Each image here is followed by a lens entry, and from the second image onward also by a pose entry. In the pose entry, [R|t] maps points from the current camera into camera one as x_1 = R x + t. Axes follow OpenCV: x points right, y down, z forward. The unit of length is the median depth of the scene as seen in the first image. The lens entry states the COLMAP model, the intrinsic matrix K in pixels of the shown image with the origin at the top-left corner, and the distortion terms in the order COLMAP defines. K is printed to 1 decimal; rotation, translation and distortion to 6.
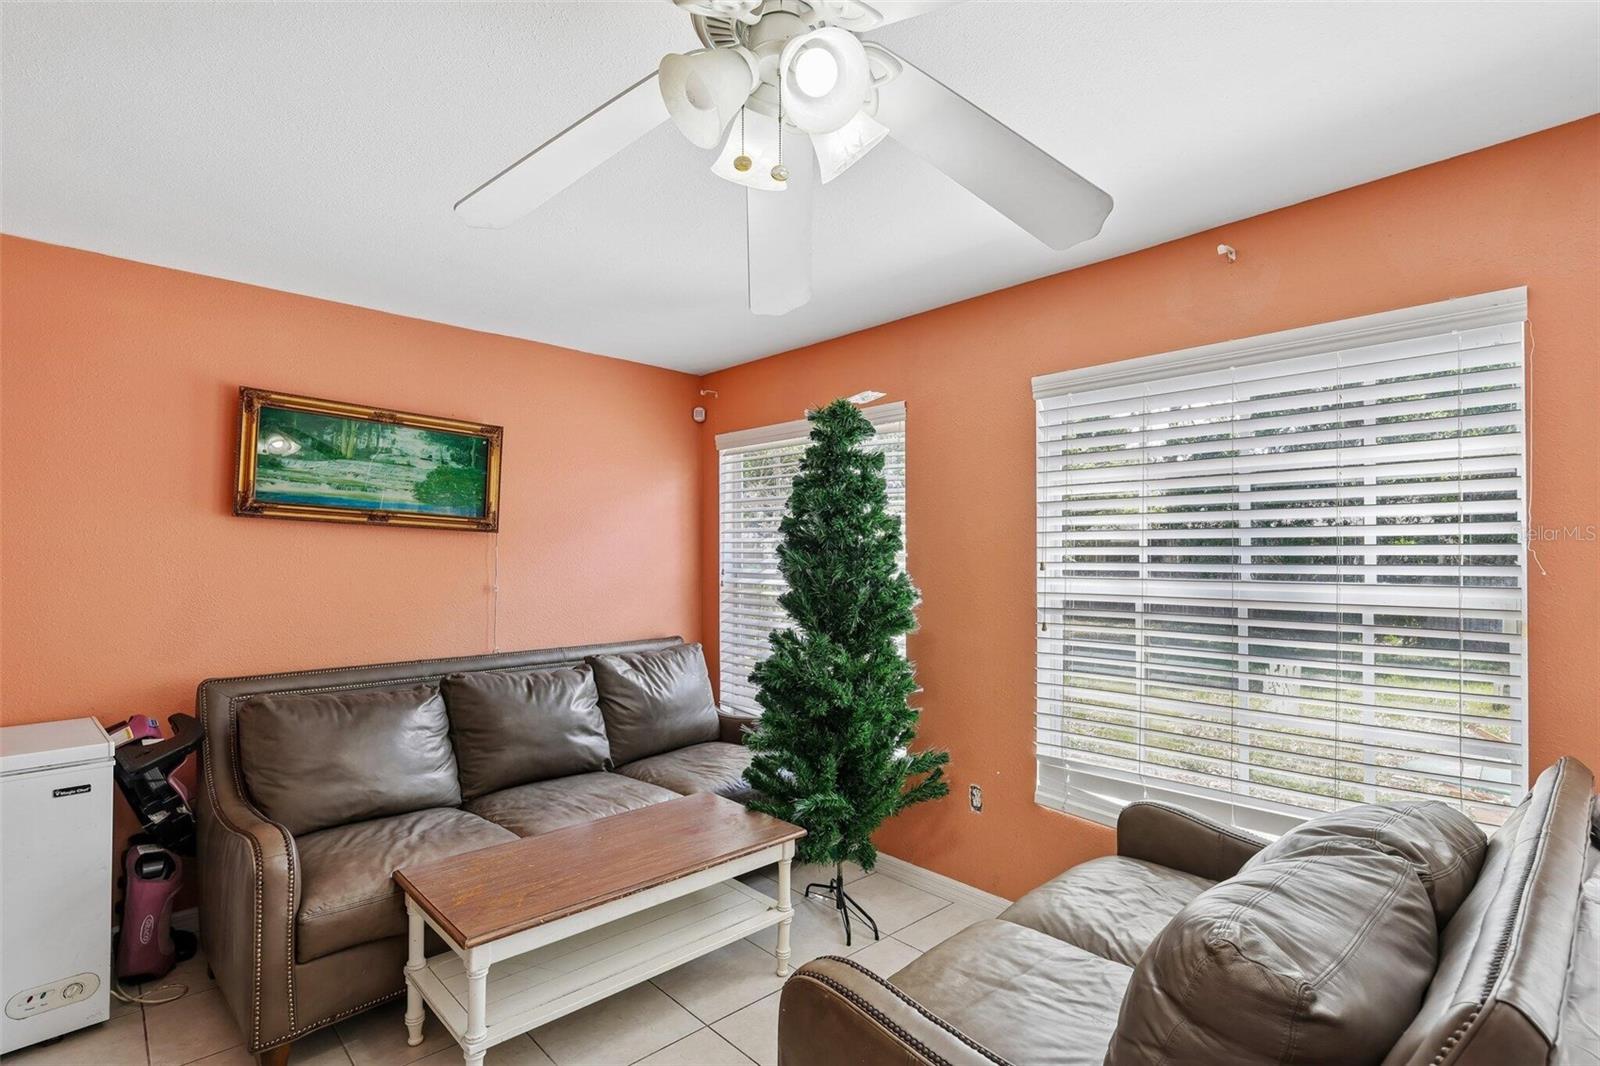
lens RADIAL K [[776.1, 0, 792.8], [0, 776.1, 545.2], [0, 0, 1]] dist [0.003516, 0.000167]
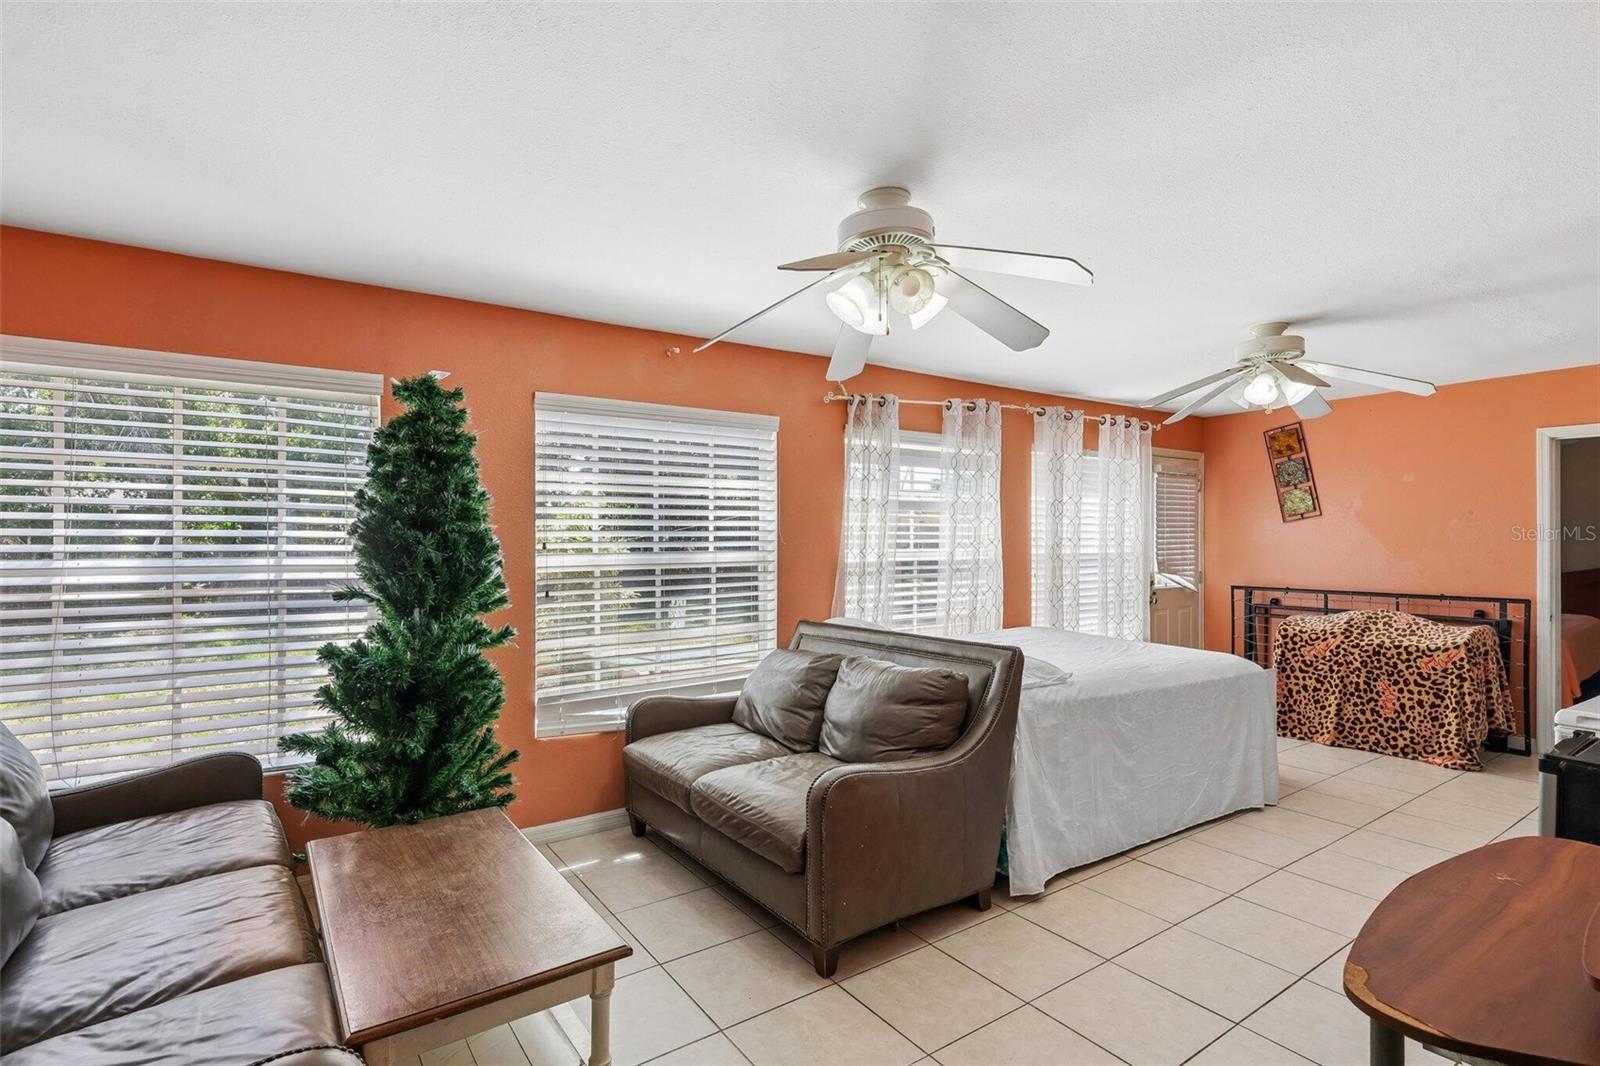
lens RADIAL K [[764.4, 0, 795.8], [0, 764.4, 536.1], [0, 0, 1]] dist [0.001706, -0.000225]
pose [[0.137163, -0.002107, 0.990546, -0.829596], [-0.009795, 0.999946, 0.003484, 0.003606], [-0.990500, -0.010180, 0.137135, 0.426227]]
